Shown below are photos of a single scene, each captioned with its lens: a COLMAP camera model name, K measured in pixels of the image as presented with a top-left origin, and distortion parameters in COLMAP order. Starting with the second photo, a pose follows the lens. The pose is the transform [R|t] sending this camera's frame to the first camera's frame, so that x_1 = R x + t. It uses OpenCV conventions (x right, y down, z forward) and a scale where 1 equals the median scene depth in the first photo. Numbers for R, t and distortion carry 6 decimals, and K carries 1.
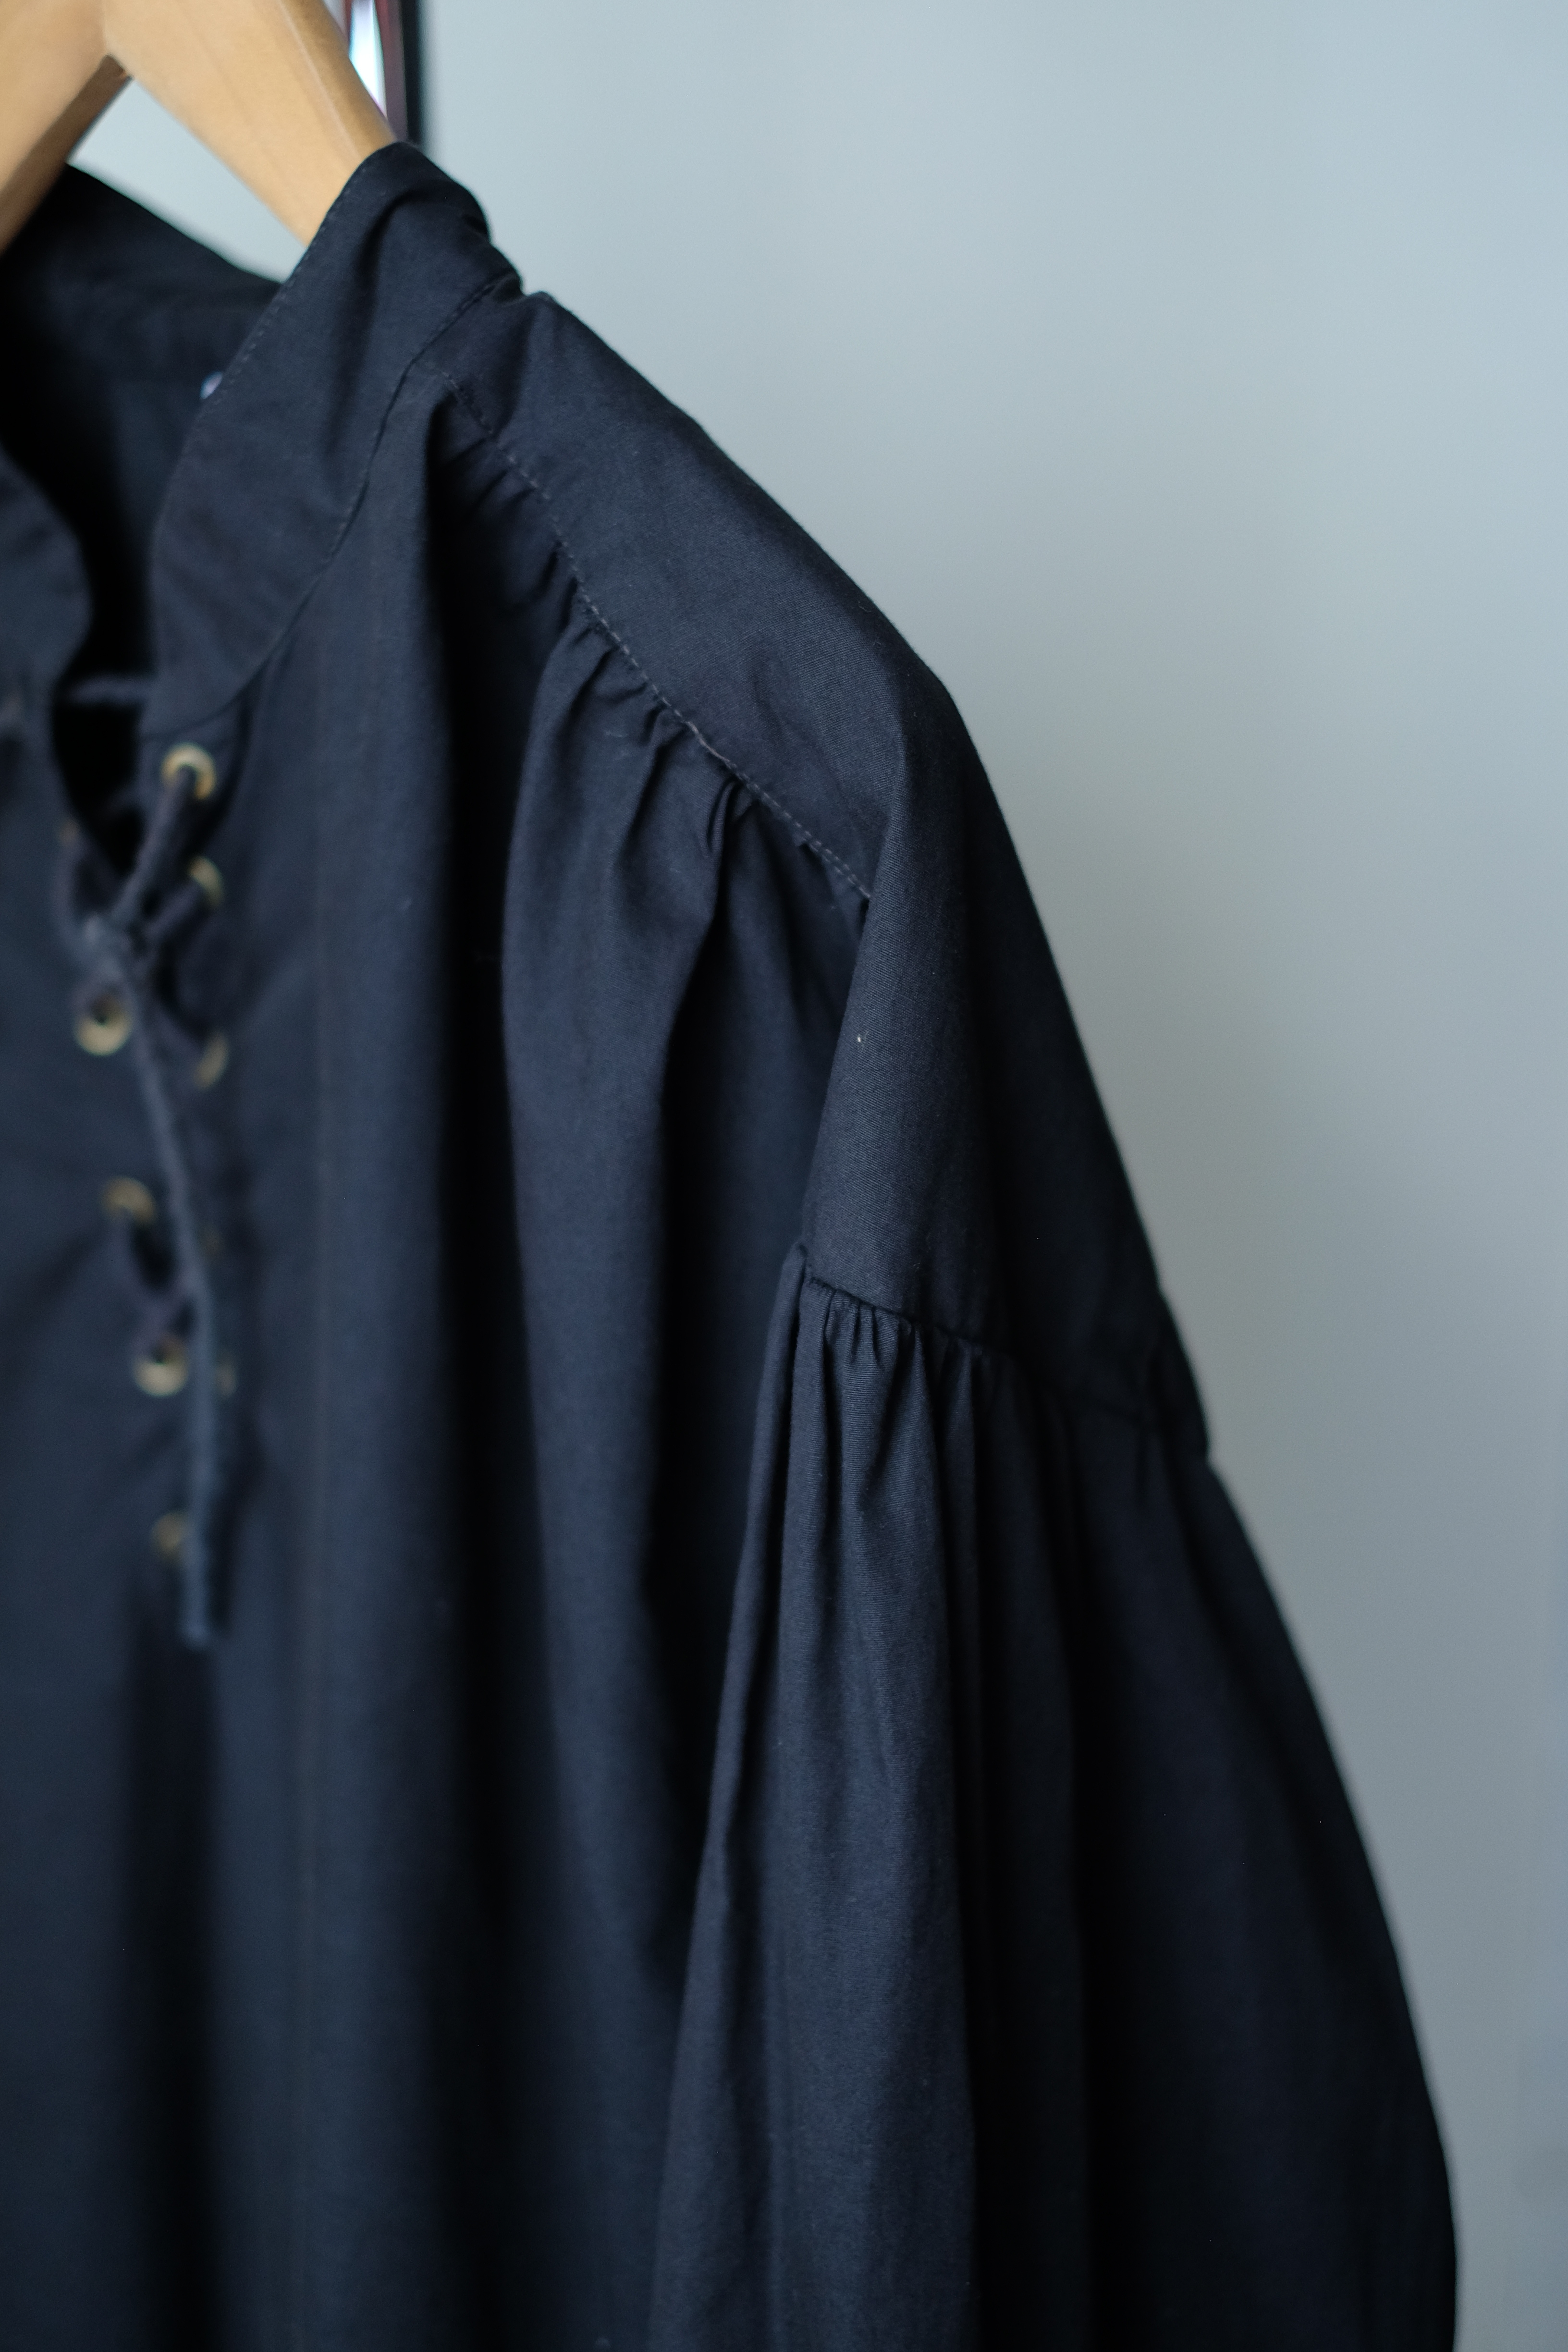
lens RADIAL K [[3700.8, 0, 784.0], [0, 3700.8, 1176.0], [0, 0, 1]] dist [-0.032413, -0.125820]
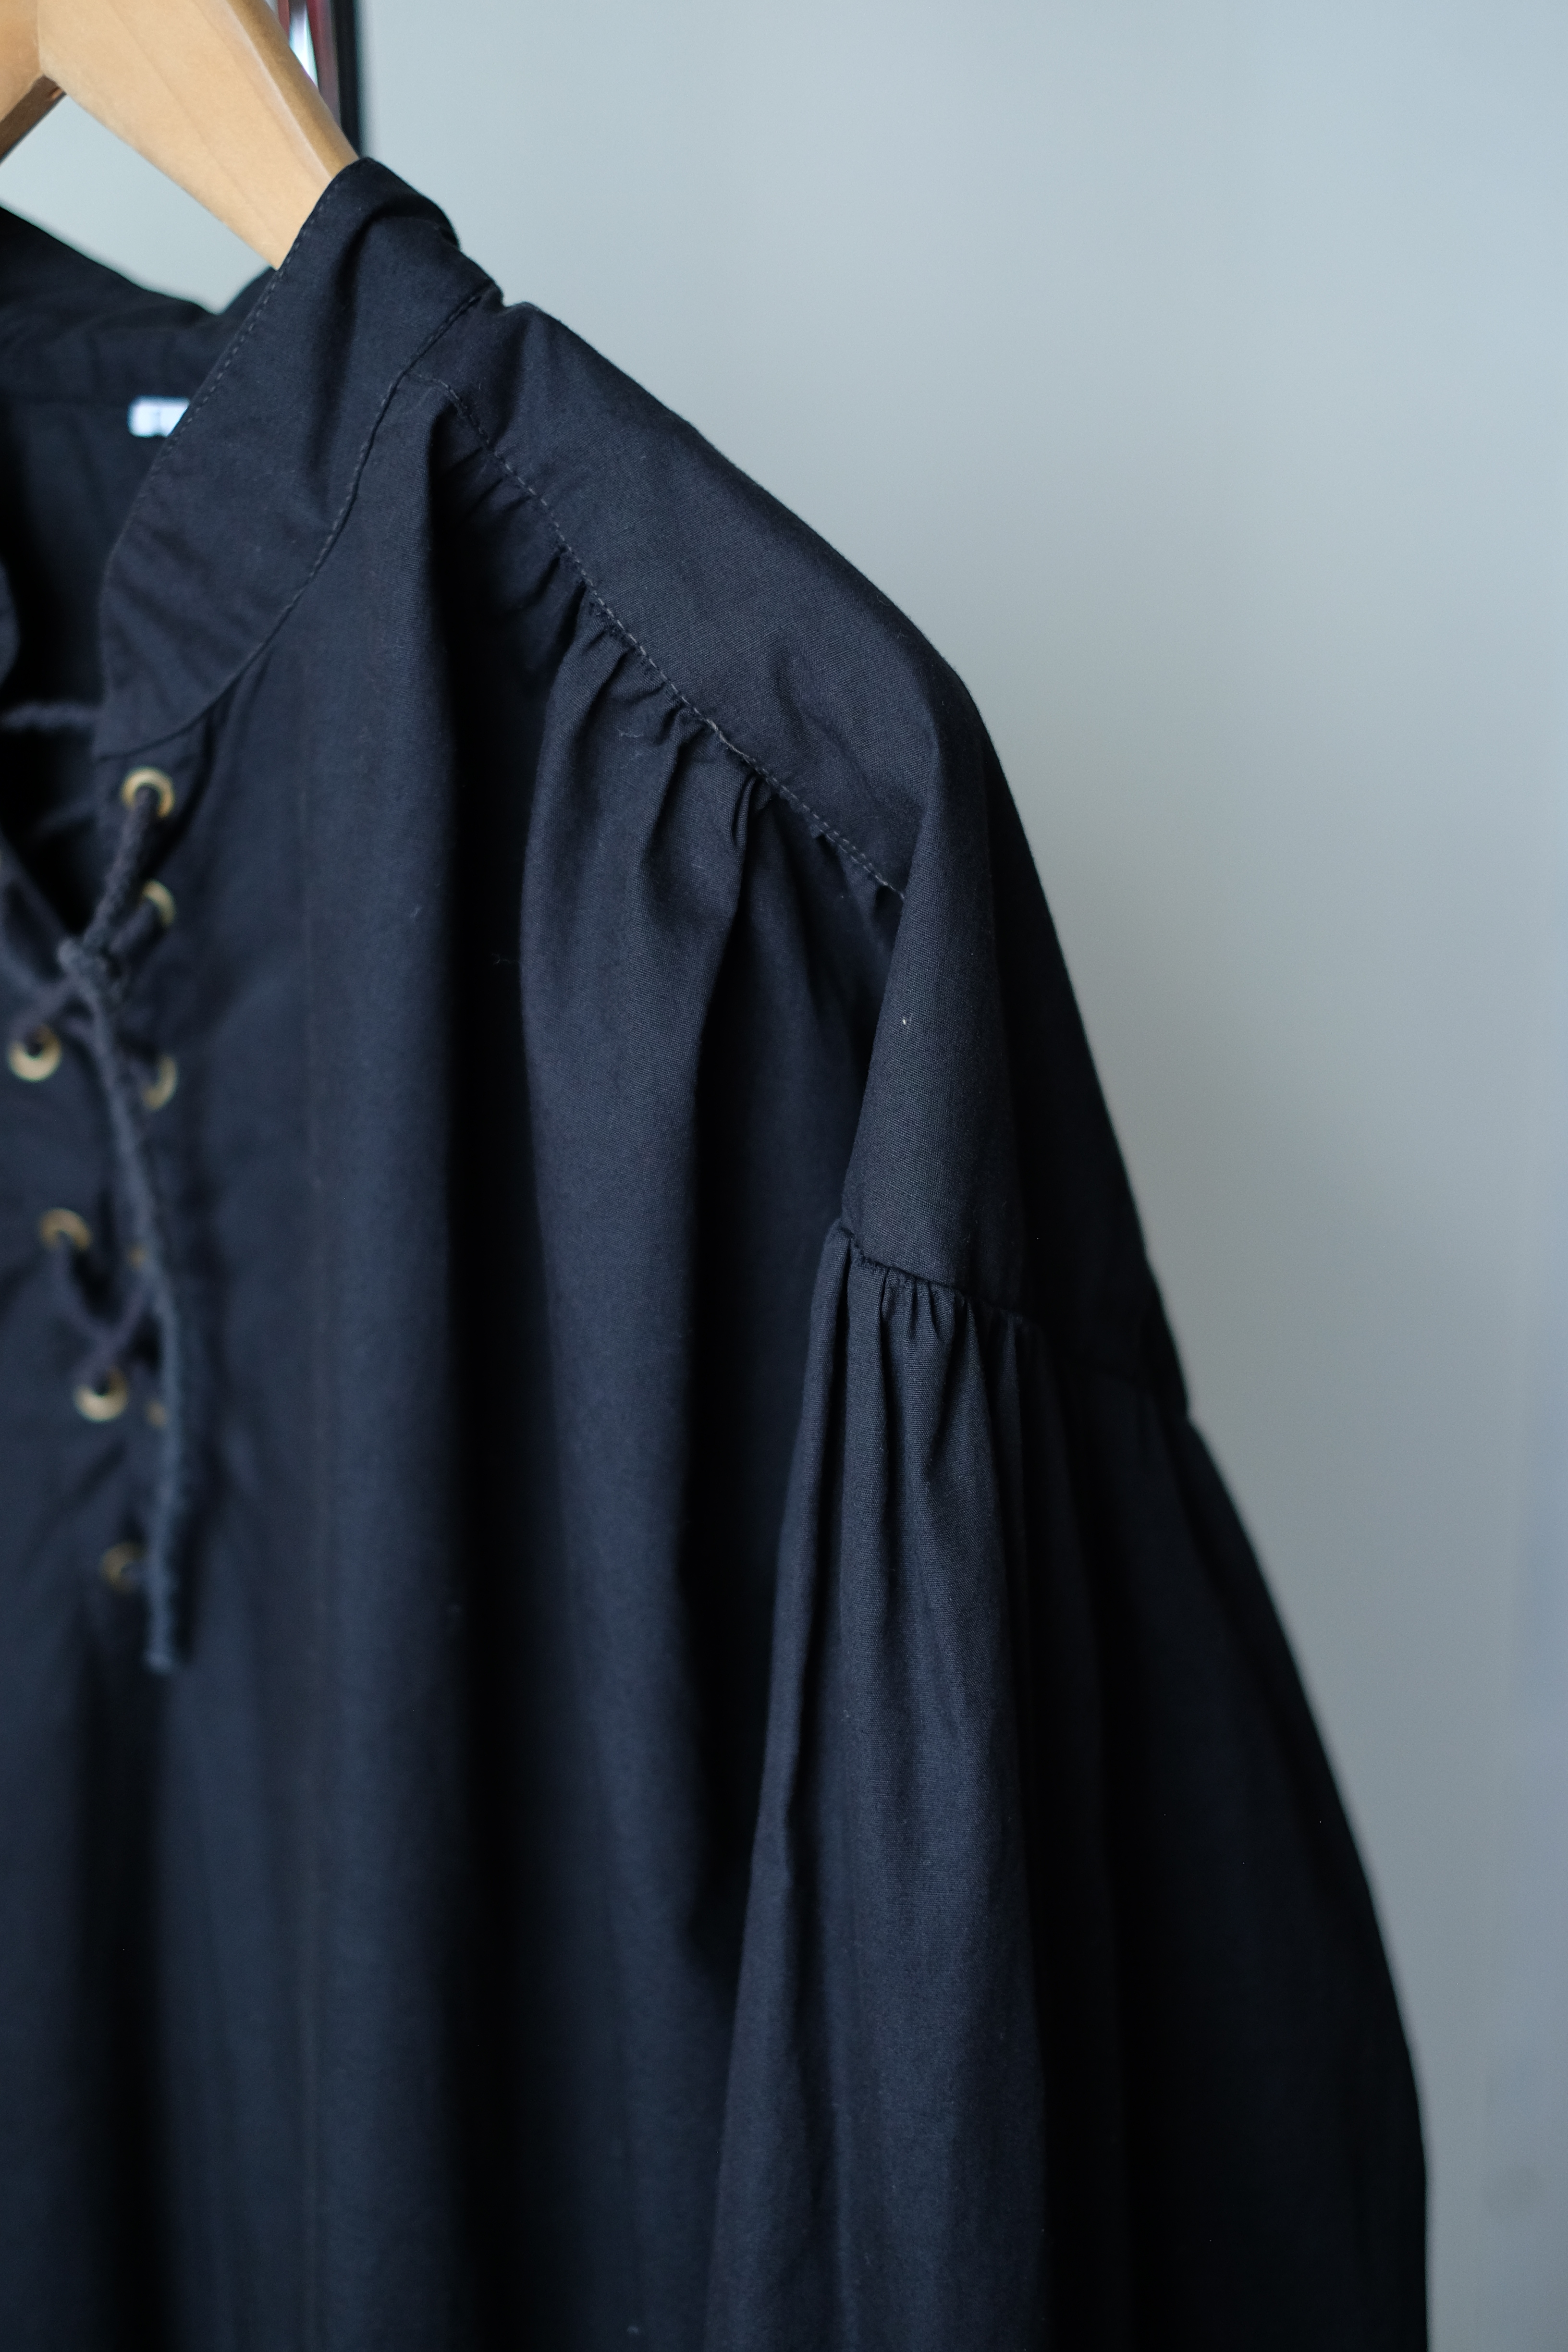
lens RADIAL K [[3700.8, 0, 784.0], [0, 3700.8, 1176.0], [0, 0, 1]] dist [-0.032413, -0.125820]
pose [[0.990139, -0.051514, 0.130276, -0.141763], [0.052475, 0.998614, -0.003952, 0.007737], [-0.129892, 0.010749, 0.991470, -0.011261]]
